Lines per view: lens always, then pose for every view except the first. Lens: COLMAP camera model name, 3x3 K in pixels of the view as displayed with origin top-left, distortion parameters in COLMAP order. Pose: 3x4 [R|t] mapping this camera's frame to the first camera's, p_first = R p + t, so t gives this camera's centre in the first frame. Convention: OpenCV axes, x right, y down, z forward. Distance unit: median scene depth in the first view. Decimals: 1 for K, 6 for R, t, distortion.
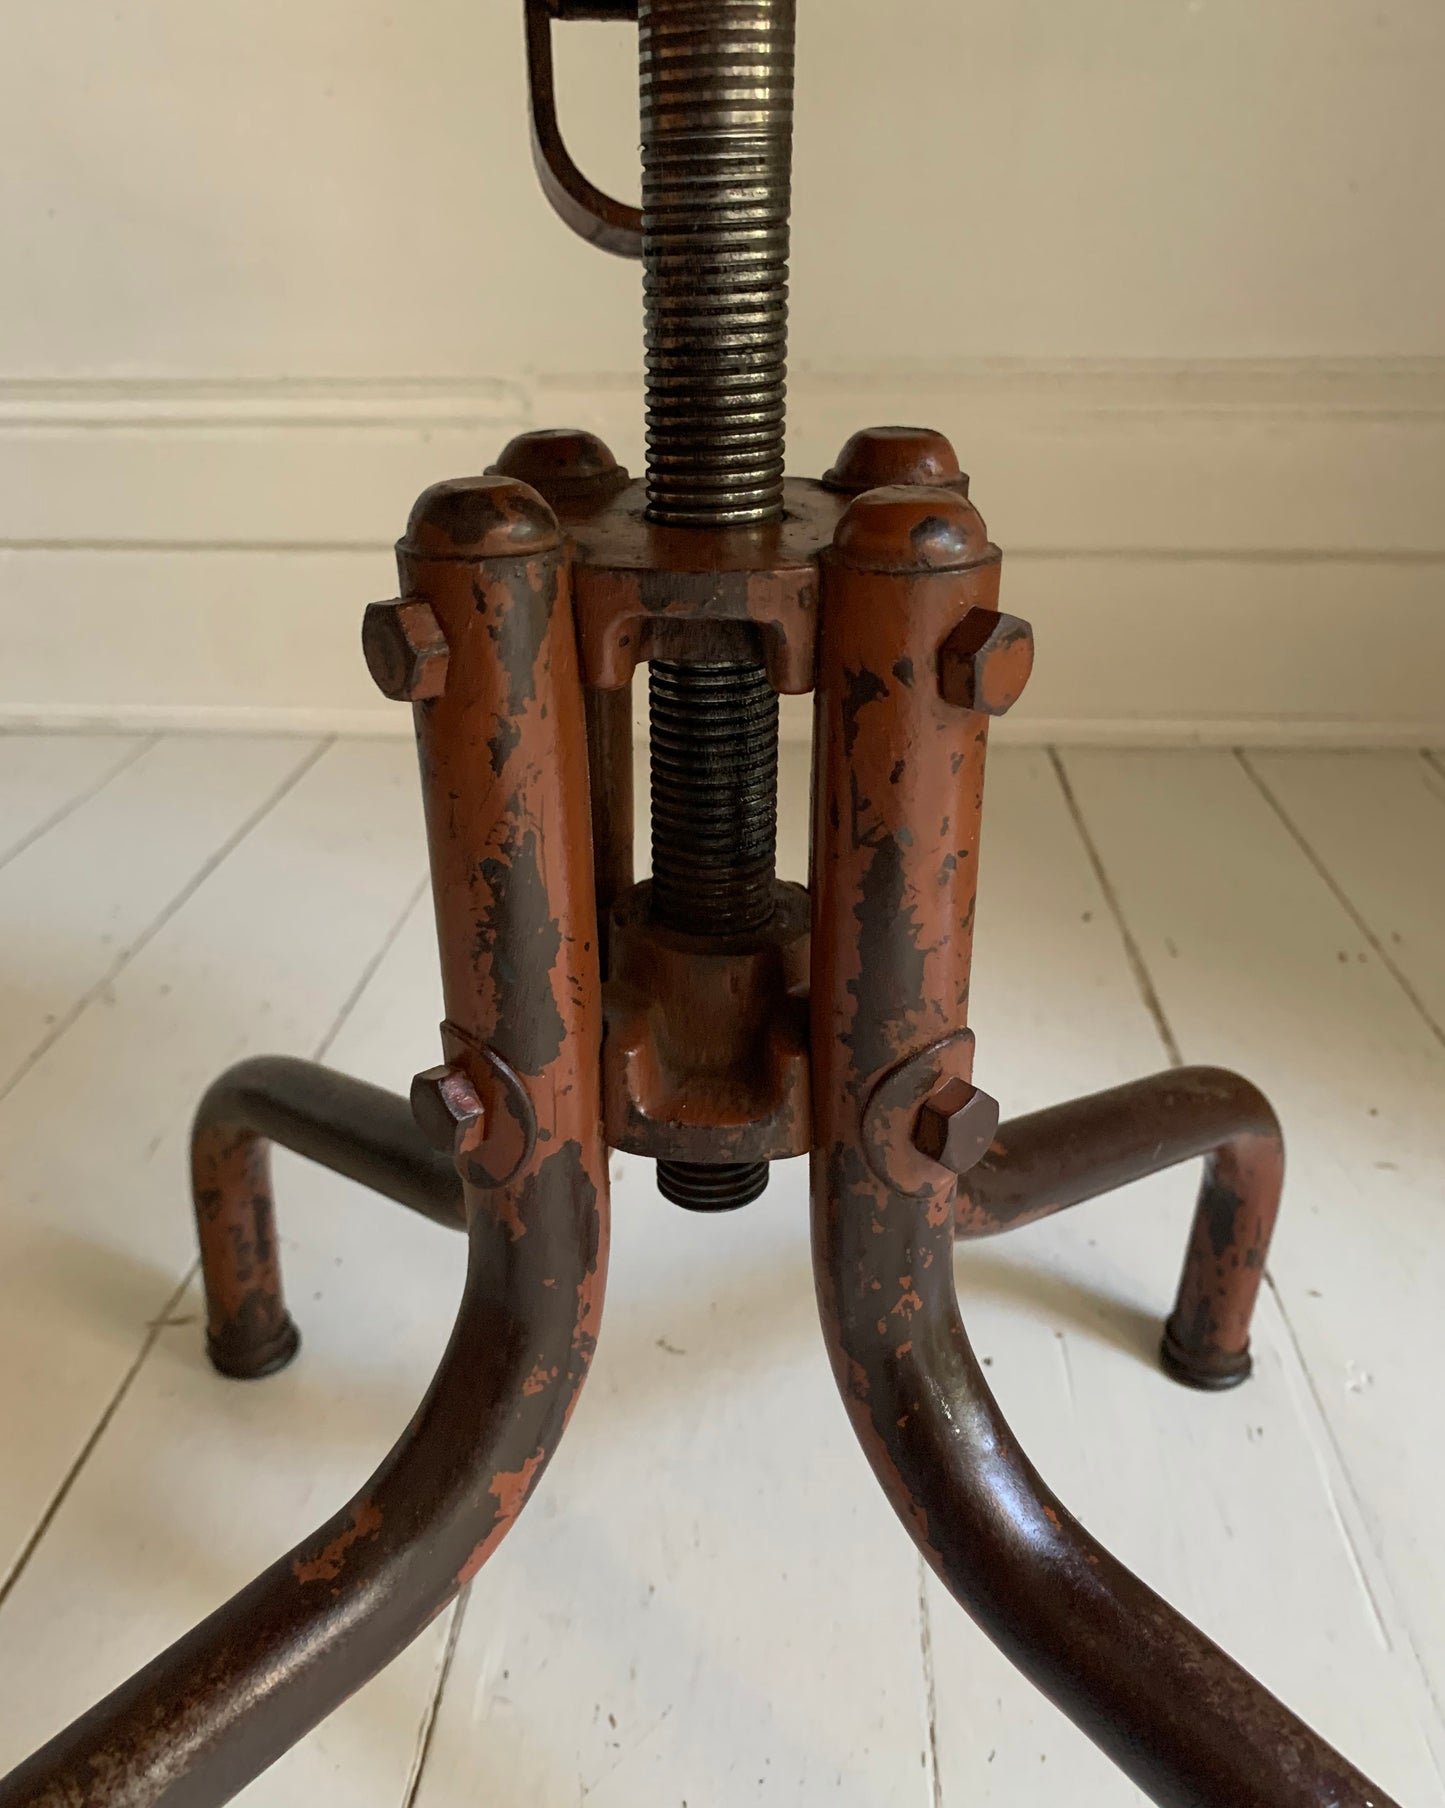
lens RADIAL K [[1561.4, 0, 740.6], [0, 1561.4, 895.1], [0, 0, 1]] dist [0.023753, -0.012763]
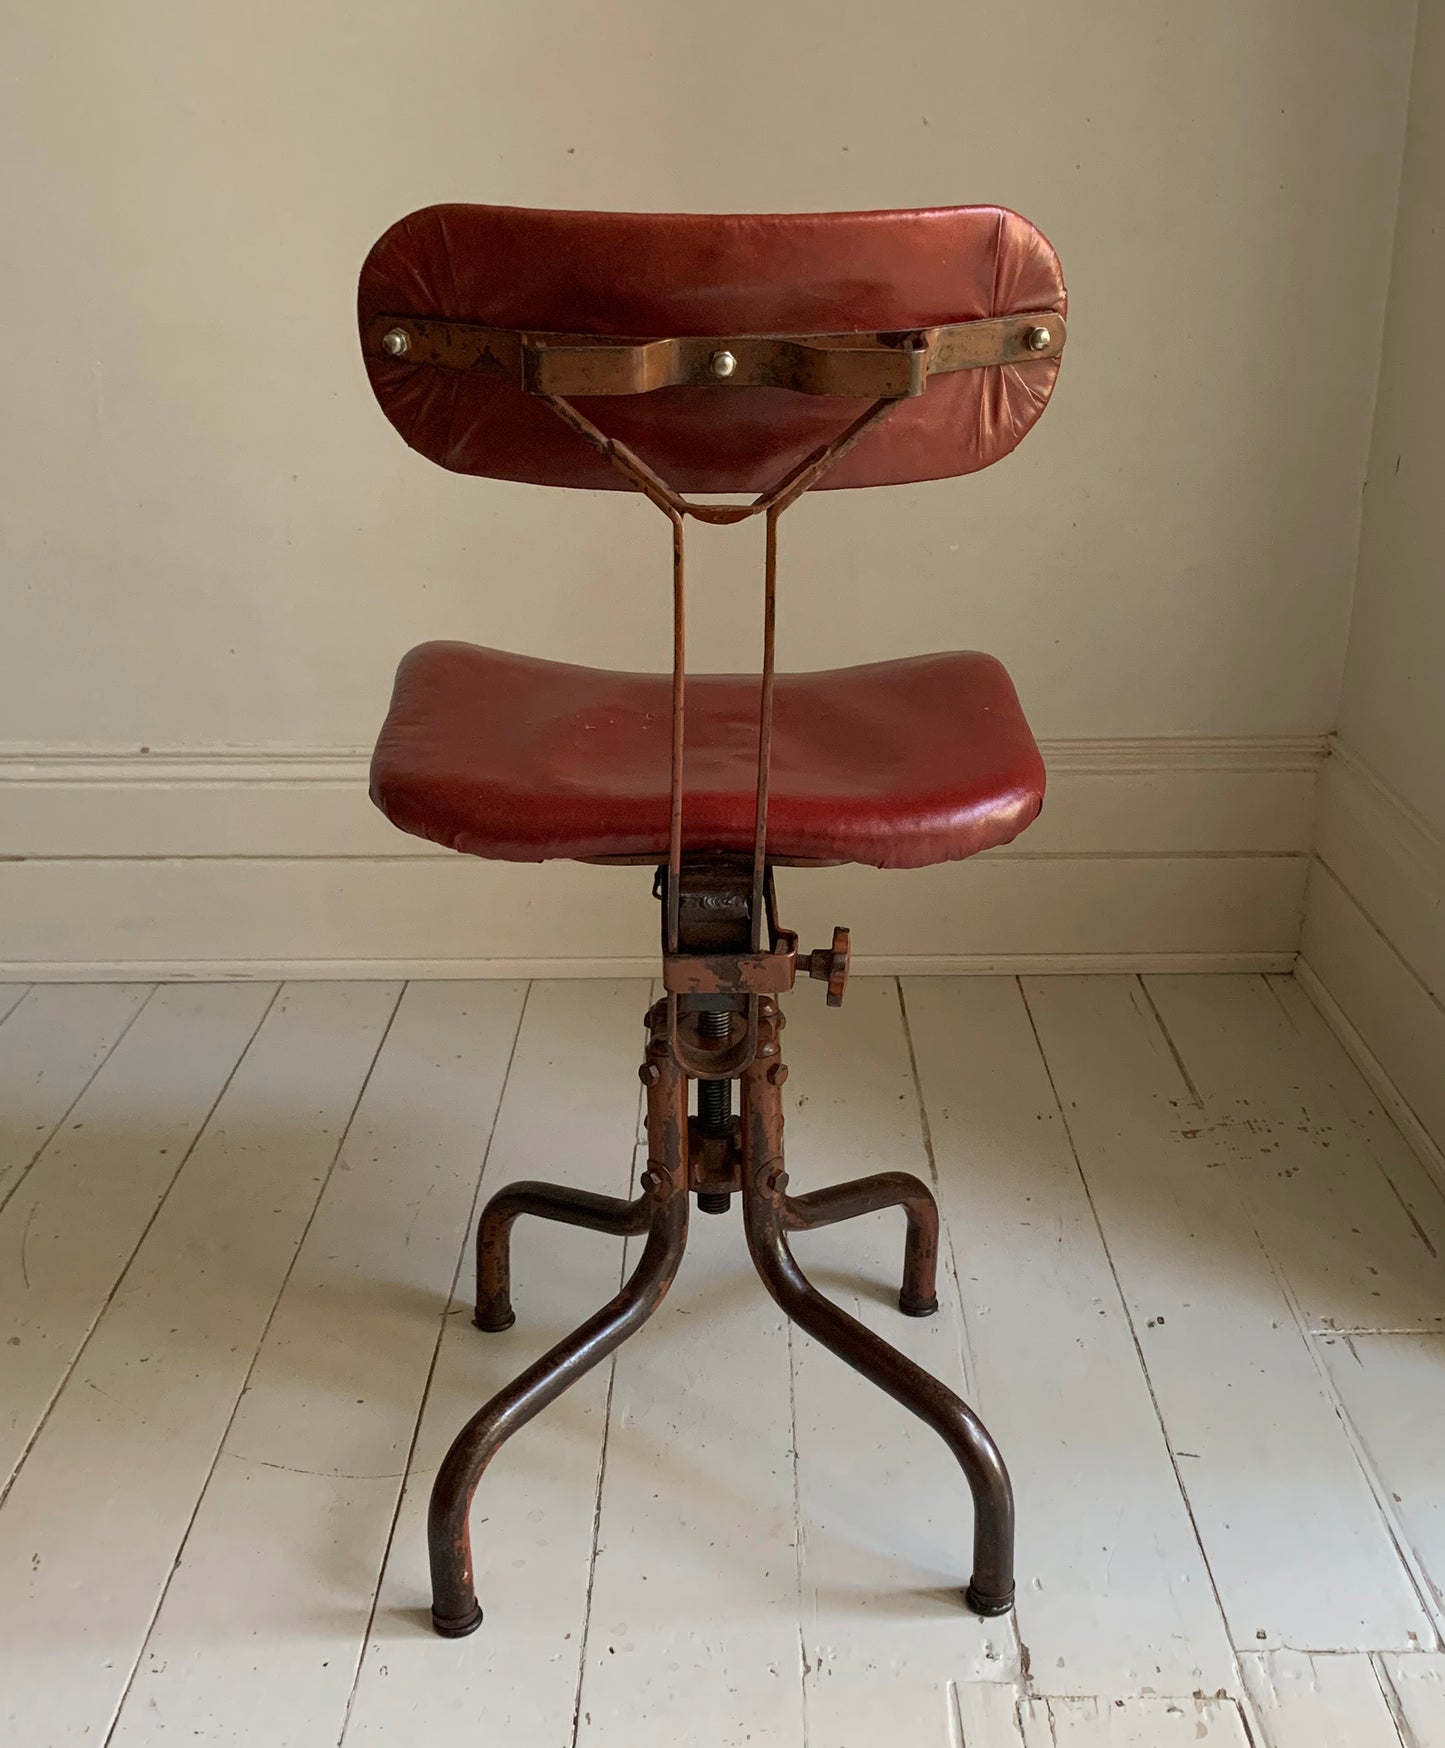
lens RADIAL K [[2043.5, 0, 798.9], [0, 2043.5, 865.3], [0, 0, 1]] dist [0.174148, -0.433289]
pose [[0.996851, -0.023875, 0.075621, -0.181479], [0.029335, 0.996979, -0.071923, -0.270127], [-0.073675, 0.073915, 0.994539, -4.146362]]
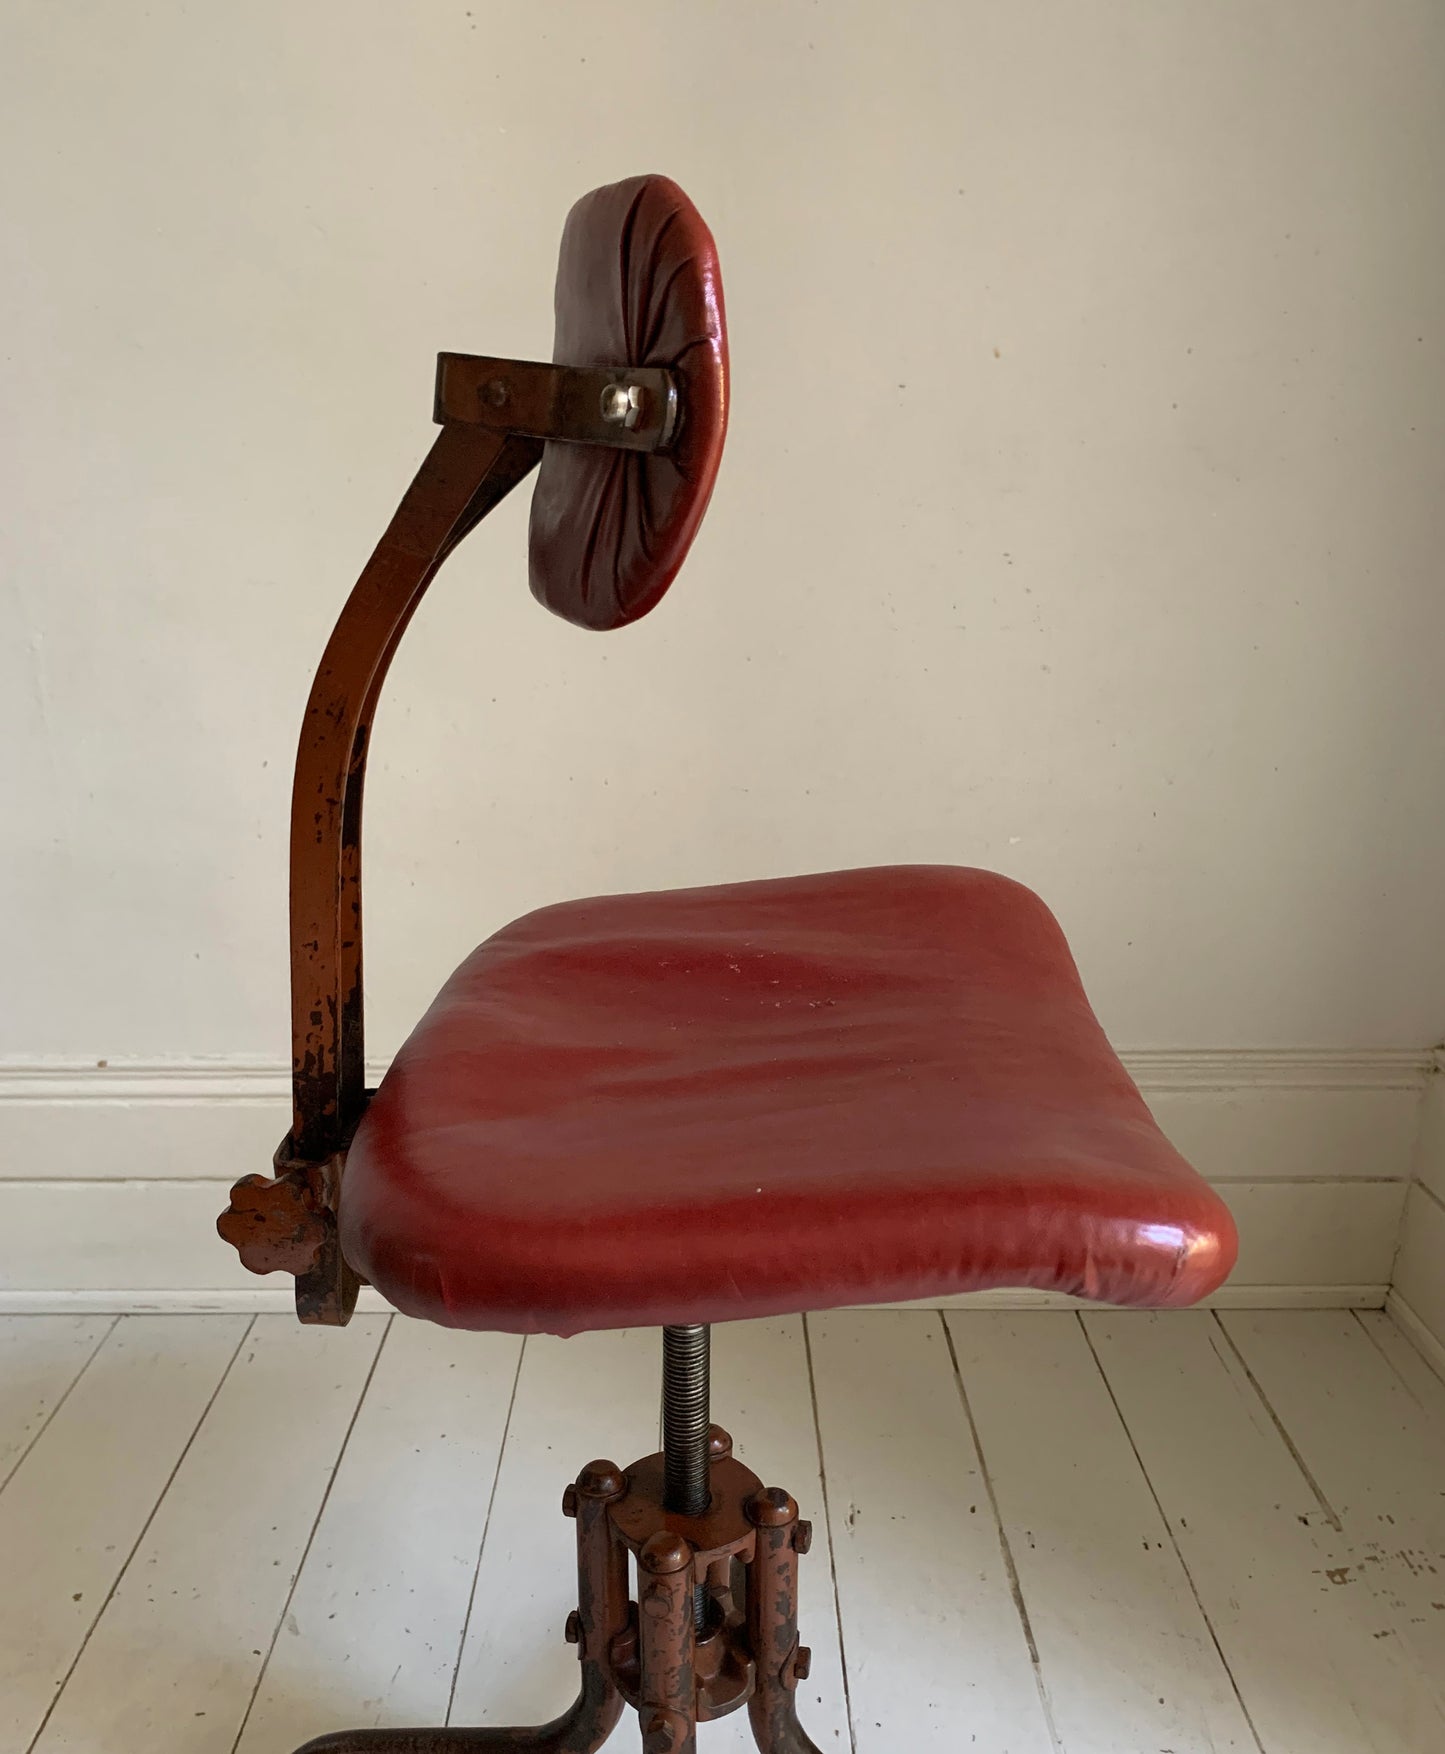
lens RADIAL K [[1566.9, 0, 734.7], [0, 1566.9, 921.7], [0, 0, 1]] dist [-0.001391, 0.012573]
pose [[0.997542, -0.020108, 0.067117, -0.261960], [0.027971, 0.992576, -0.118363, -1.173928], [-0.064238, 0.119950, 0.990700, -1.531423]]
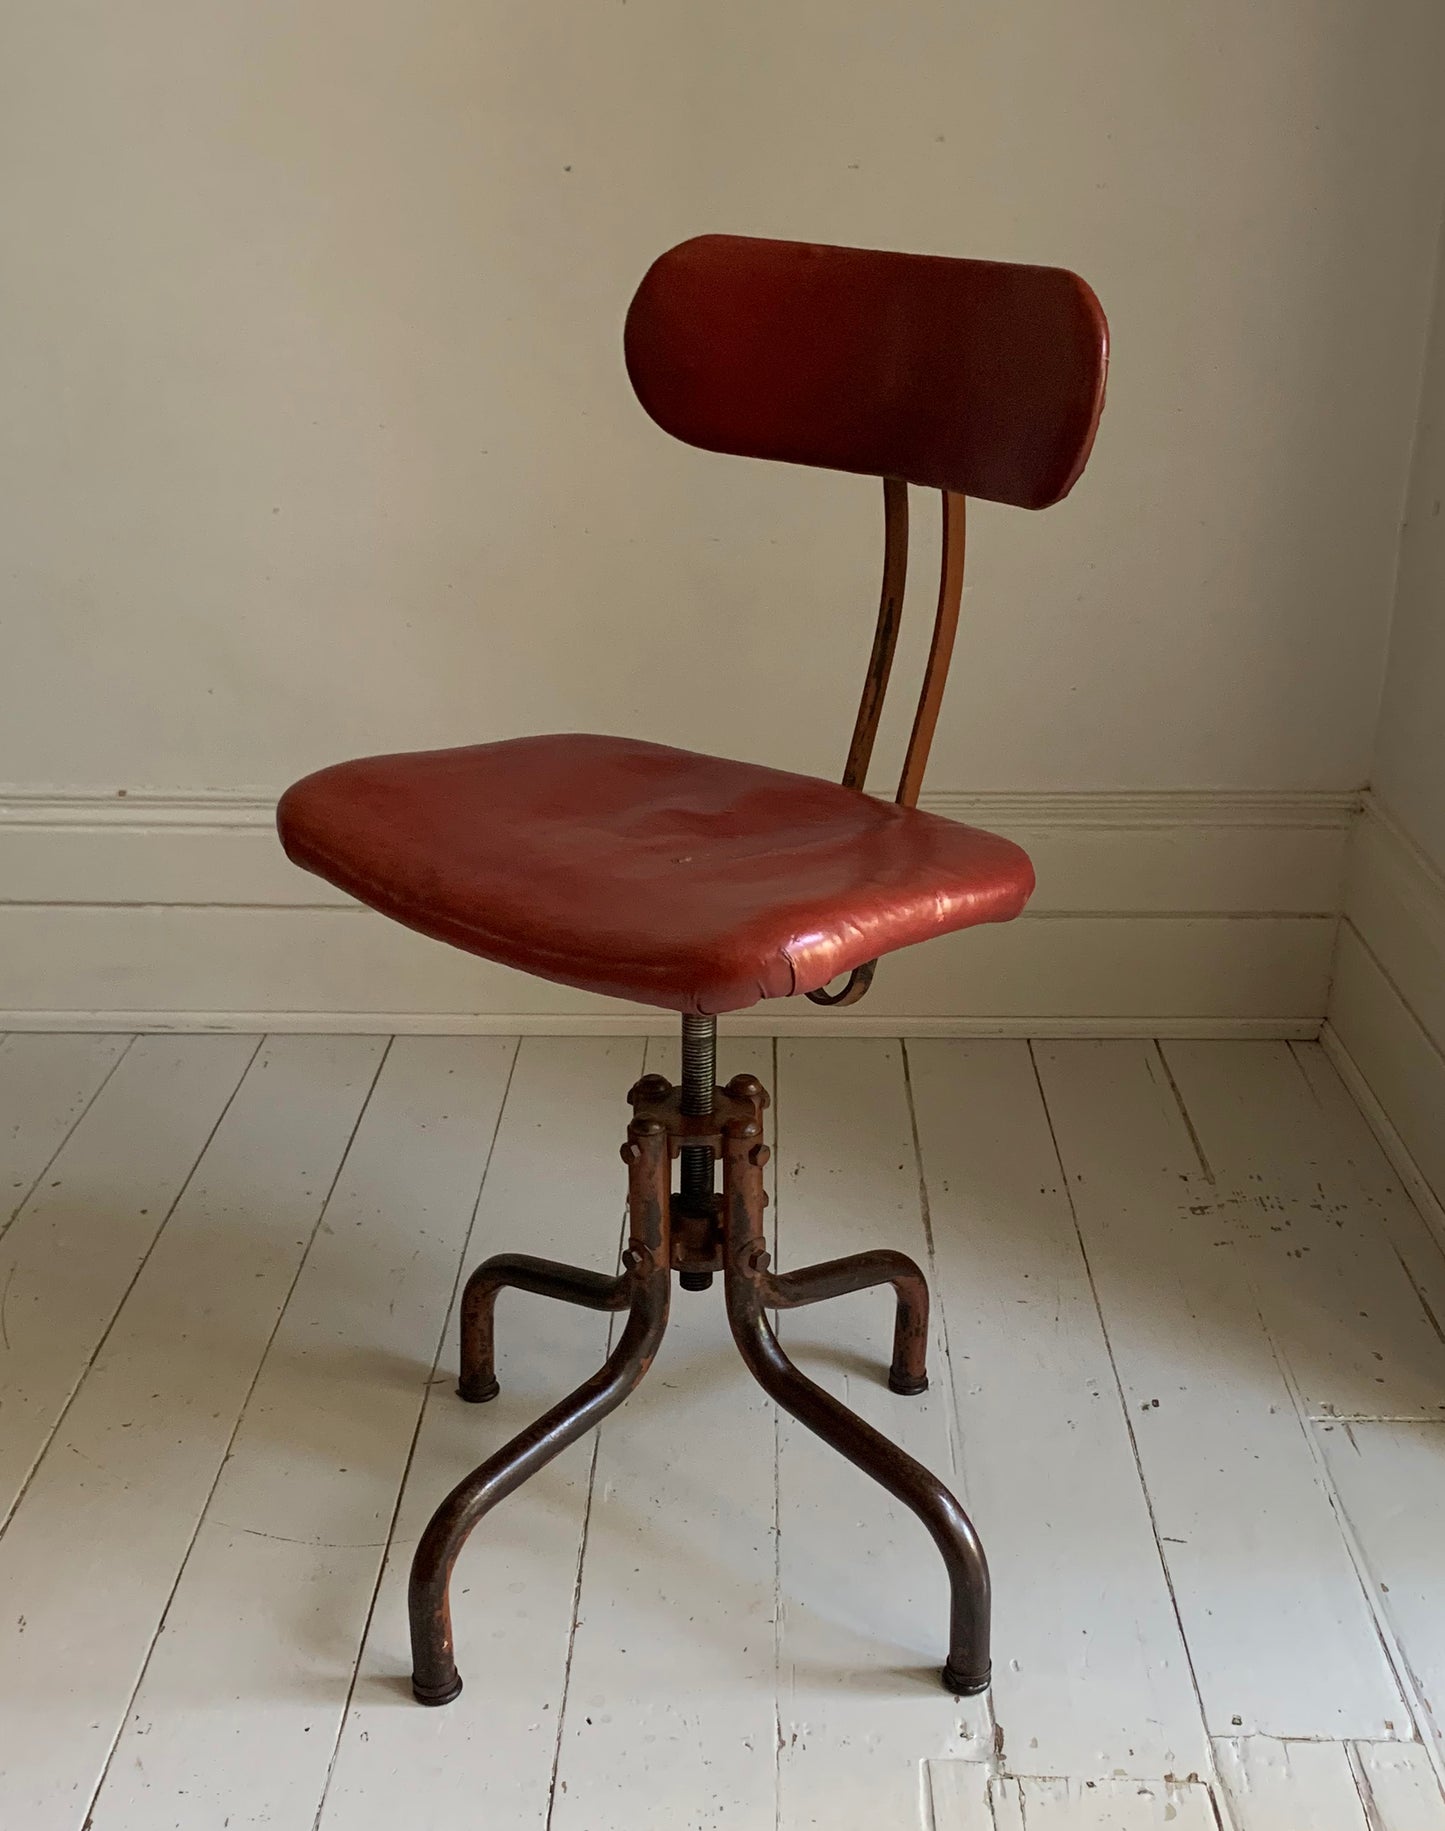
lens RADIAL K [[2256.1, 0, 762.0], [0, 2256.1, 971.8], [0, 0, 1]] dist [0.222368, -0.628767]
pose [[0.998810, -0.014611, 0.046528, -0.112302], [0.016136, 0.999339, -0.032573, -0.388925], [-0.046022, 0.033285, 0.998386, -4.640697]]
